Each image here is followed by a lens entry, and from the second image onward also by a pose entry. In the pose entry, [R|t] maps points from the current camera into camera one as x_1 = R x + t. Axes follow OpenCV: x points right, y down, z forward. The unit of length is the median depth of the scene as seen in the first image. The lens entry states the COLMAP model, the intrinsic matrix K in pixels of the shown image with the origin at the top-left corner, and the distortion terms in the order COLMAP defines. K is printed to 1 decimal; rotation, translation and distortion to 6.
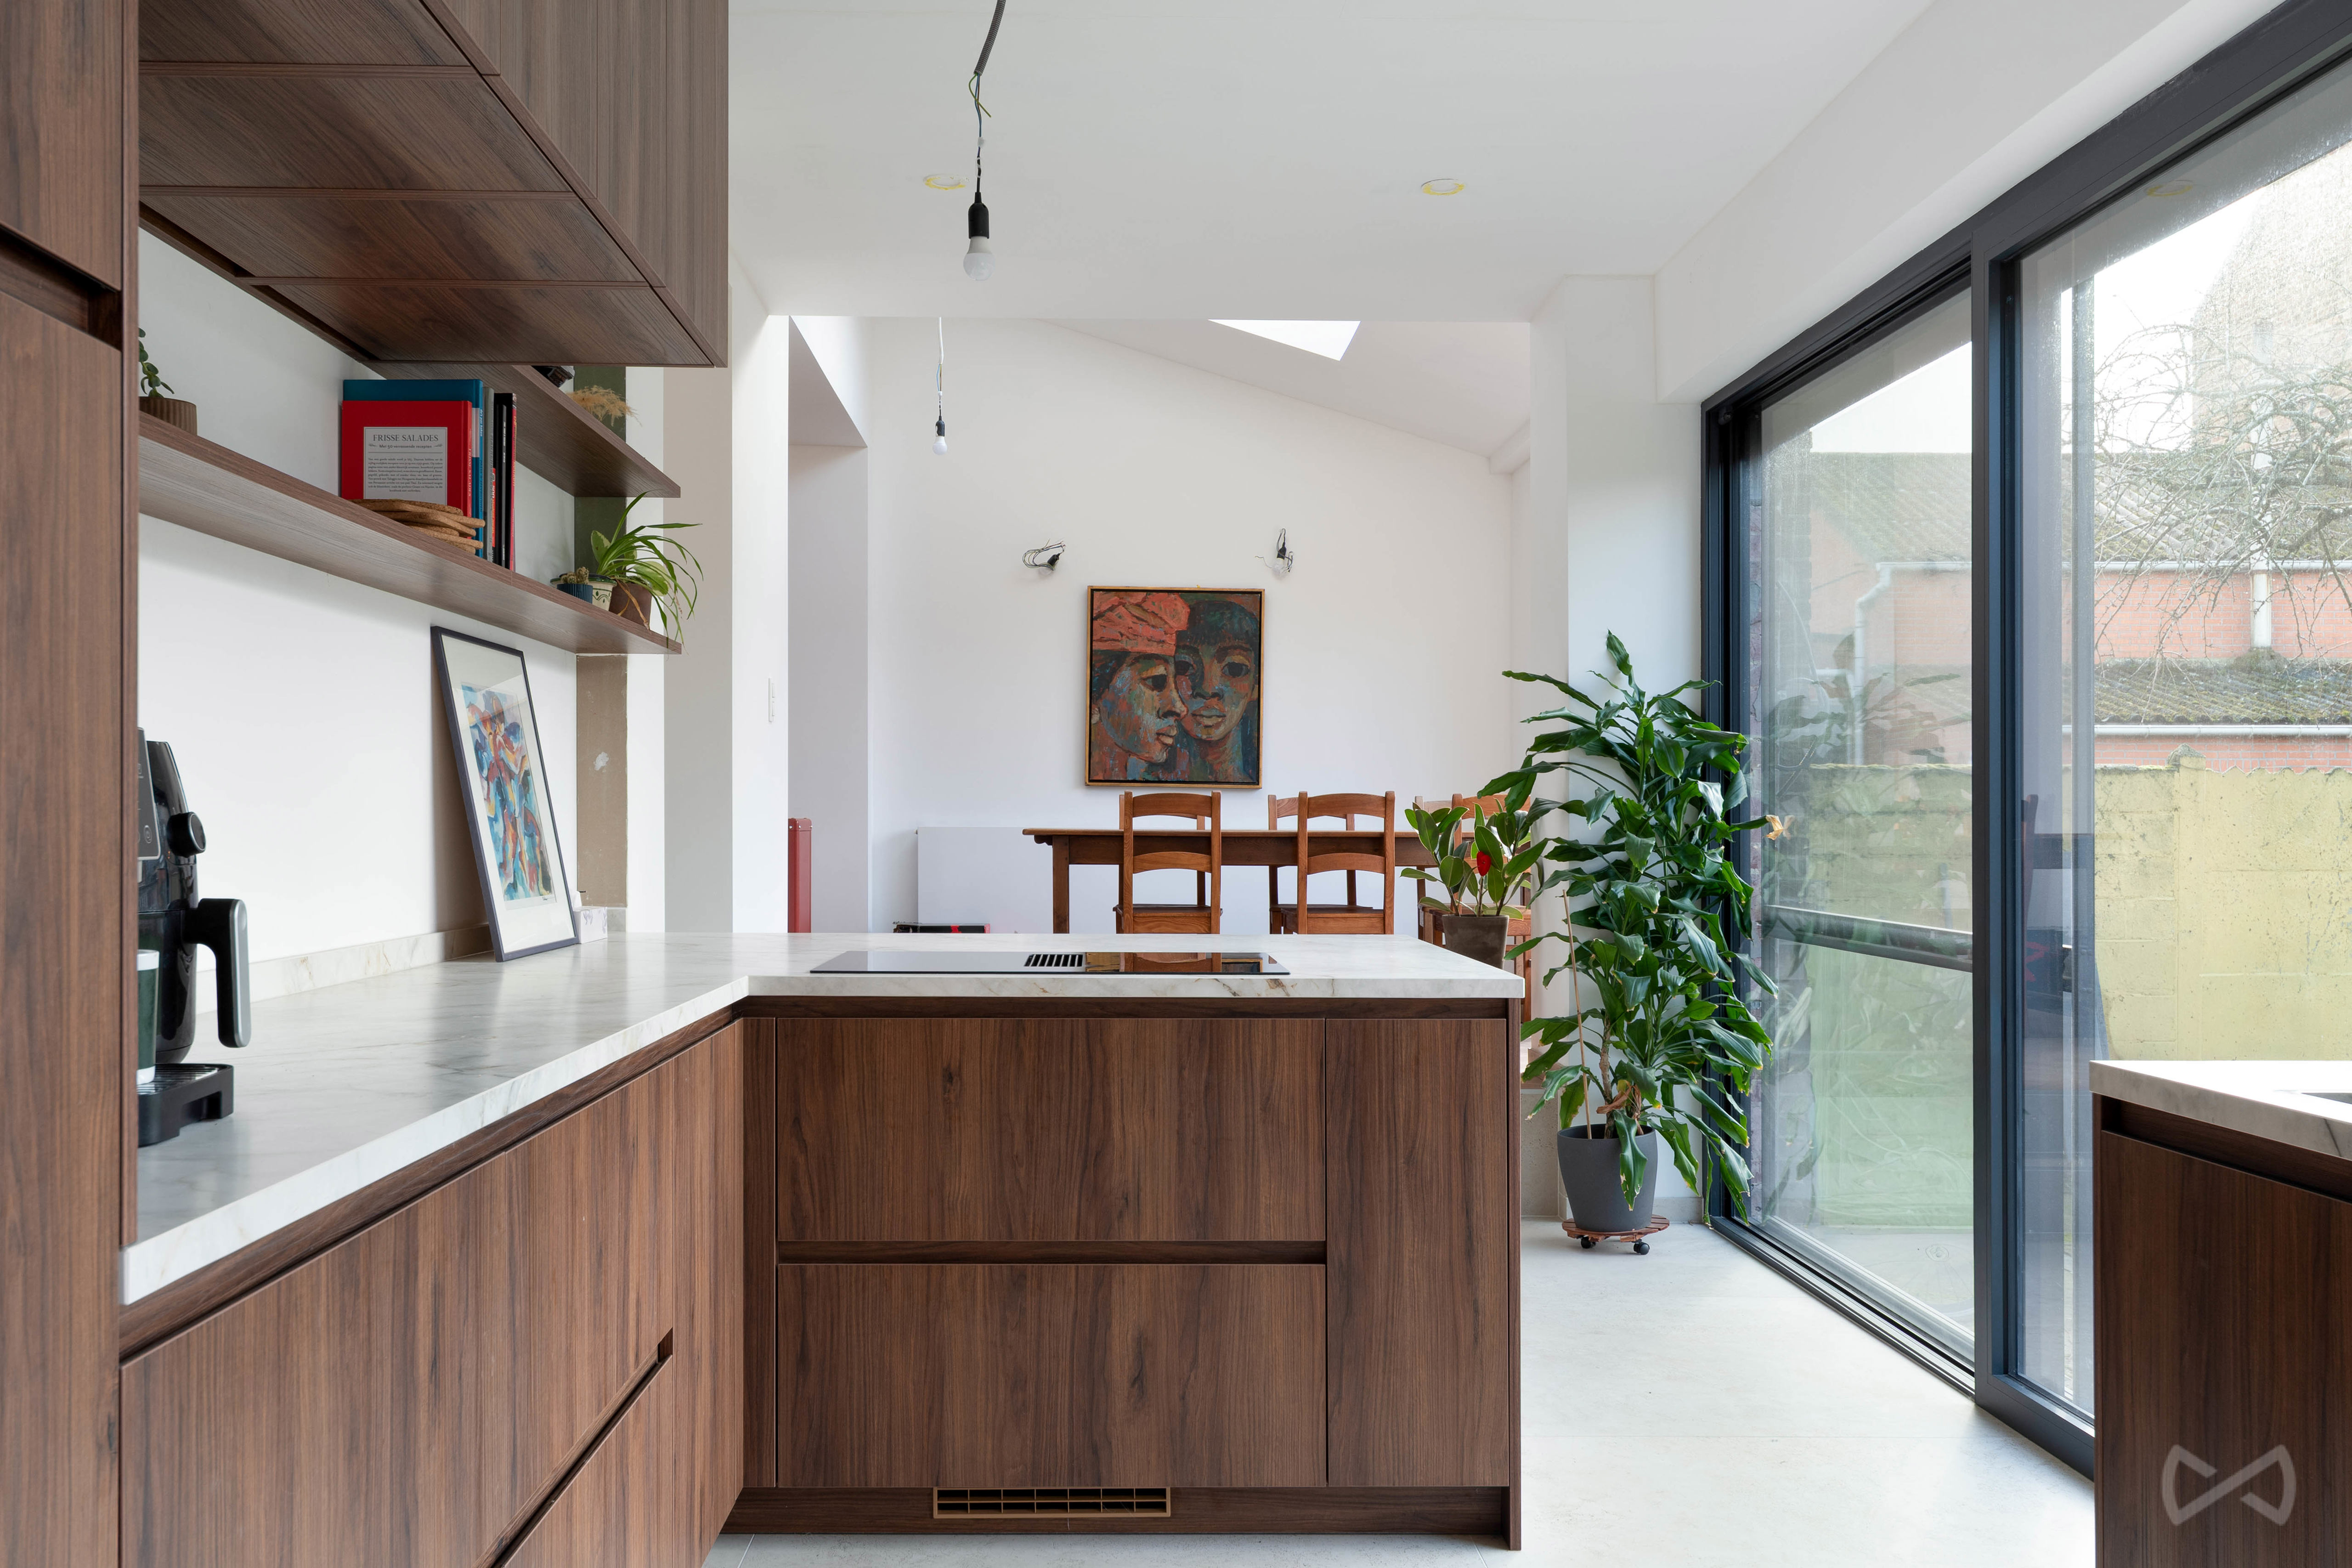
lens RADIAL K [[2156.3, 0, 1170.7], [0, 2156.3, 778.4], [0, 0, 1]] dist [0.015788, 0.000000]
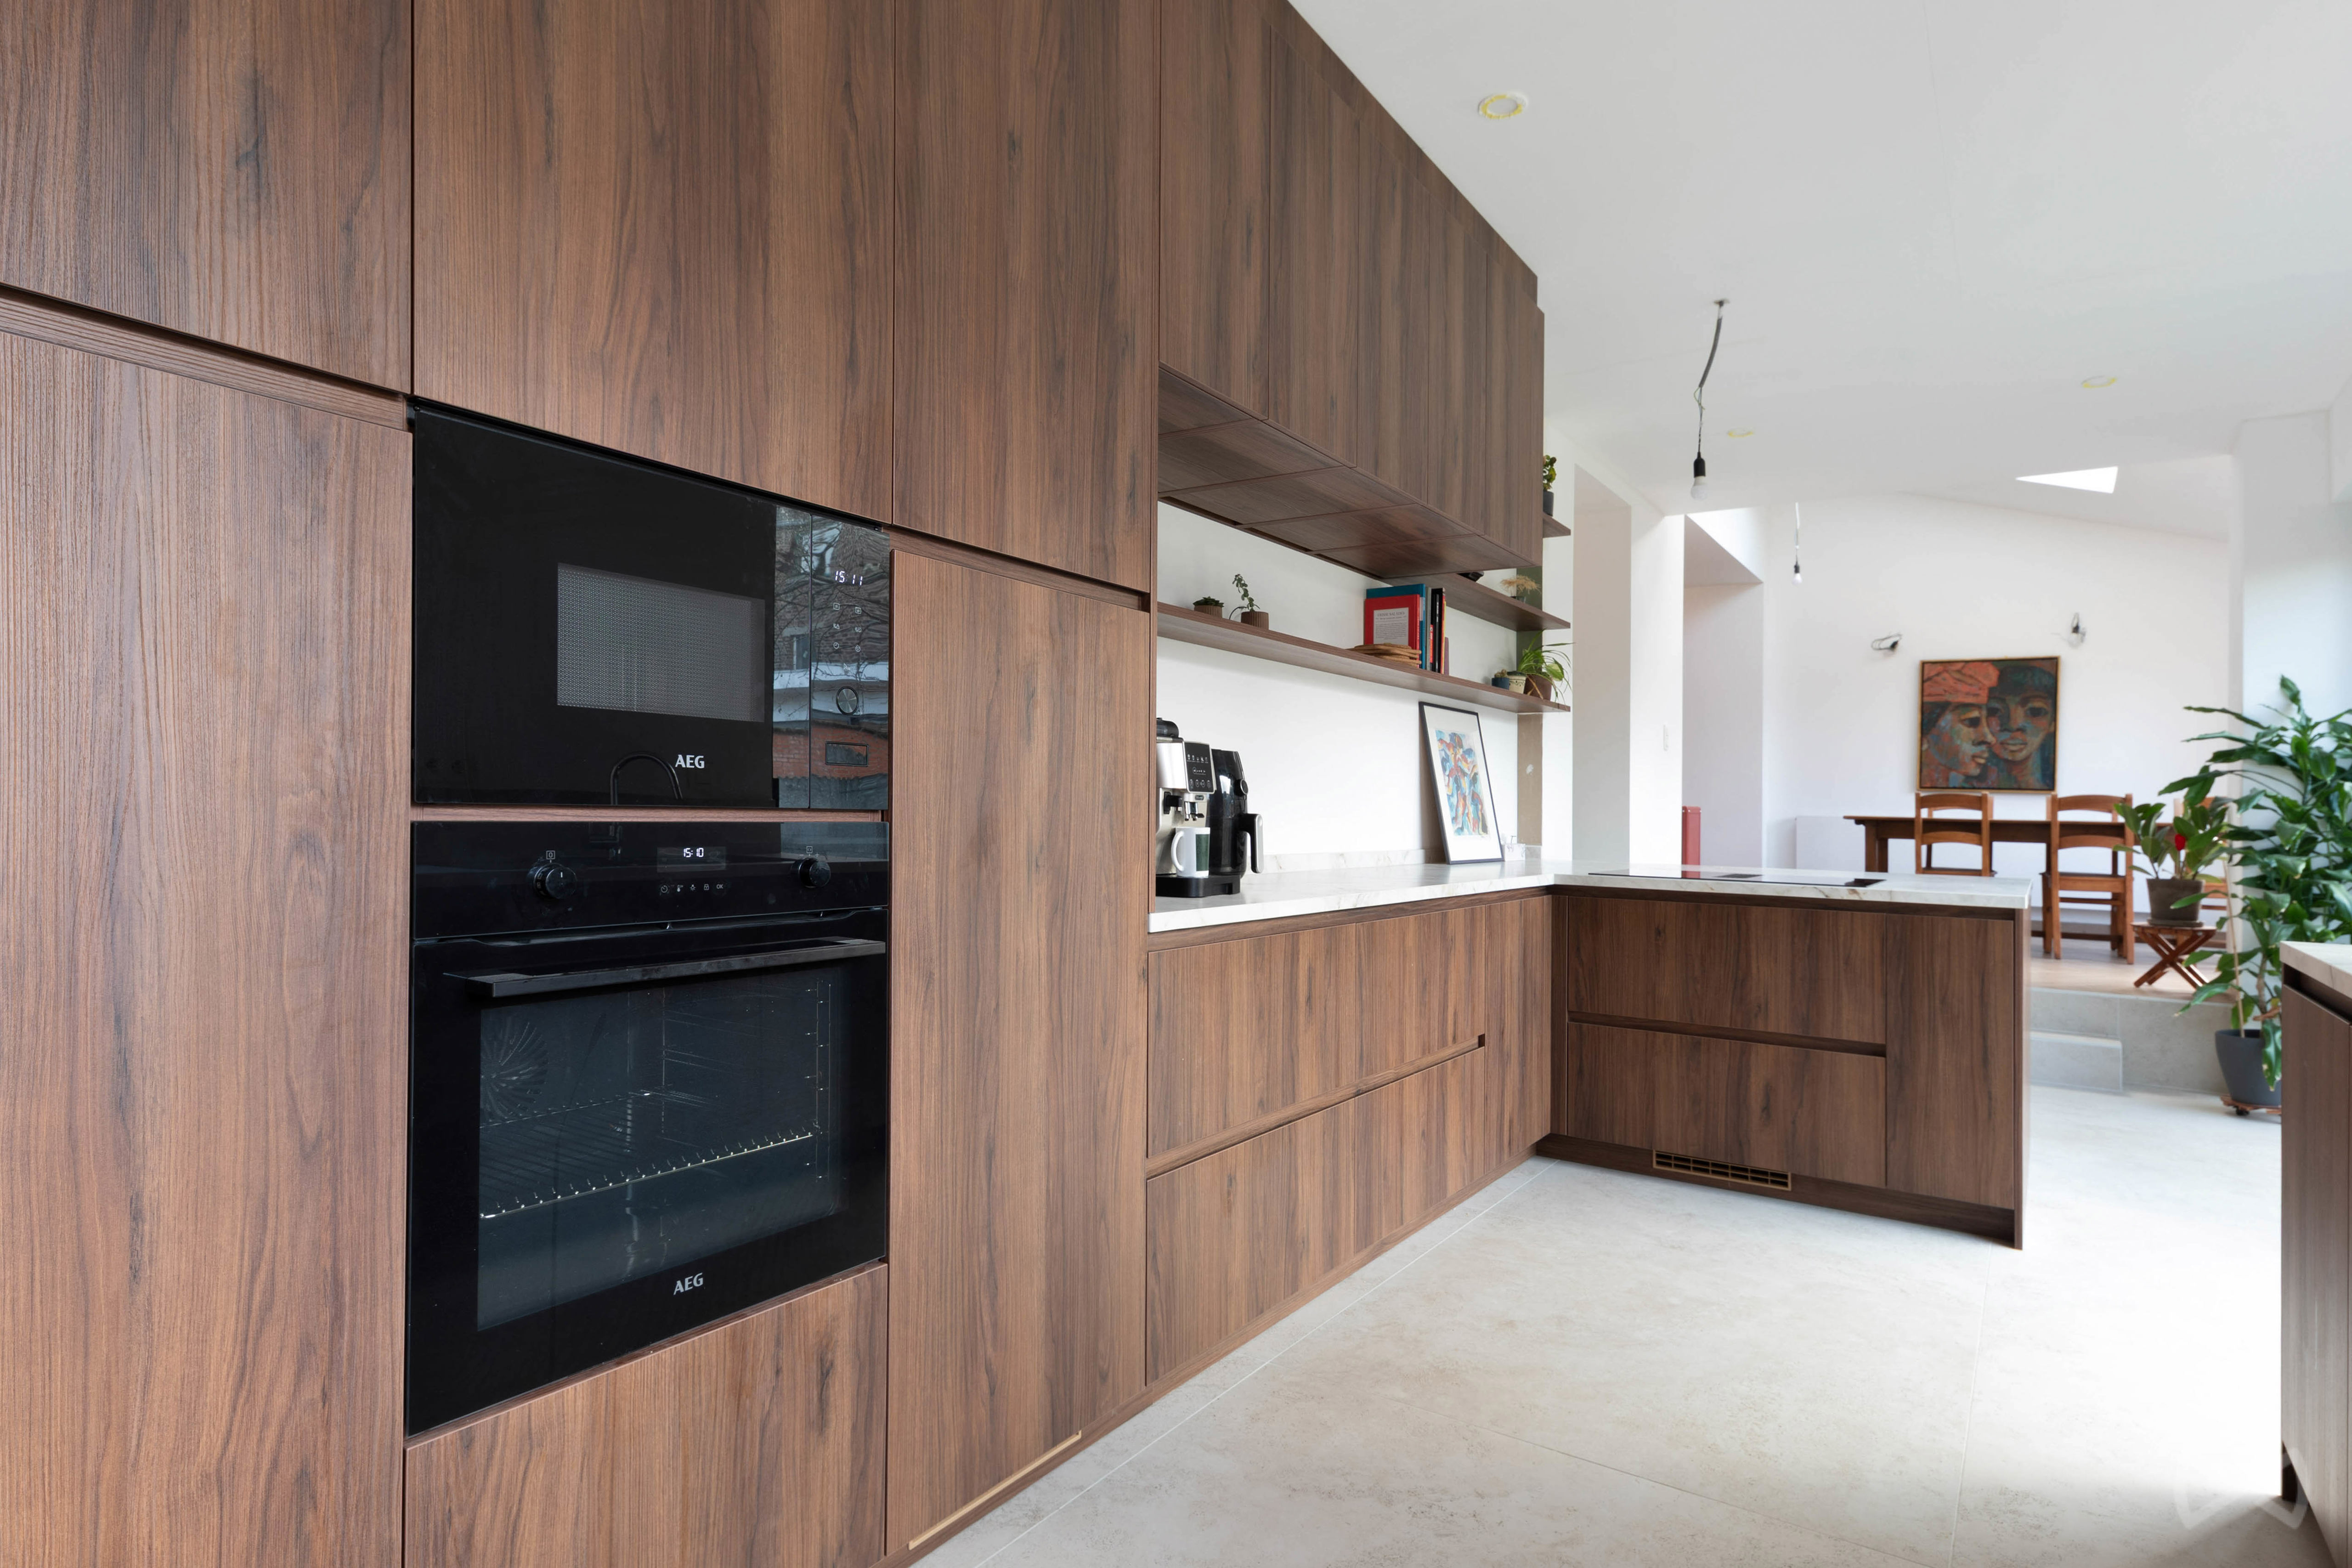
lens RADIAL K [[1350.1, 0, 1194.9], [0, 1350.1, 819.4], [0, 0, 1]] dist [0.010076, 0.001538]
pose [[0.805462, 0.016446, -0.592419, 0.260868], [-0.006503, 0.999800, 0.018913, 0.020063], [0.592612, -0.011381, 0.805408, -0.181047]]
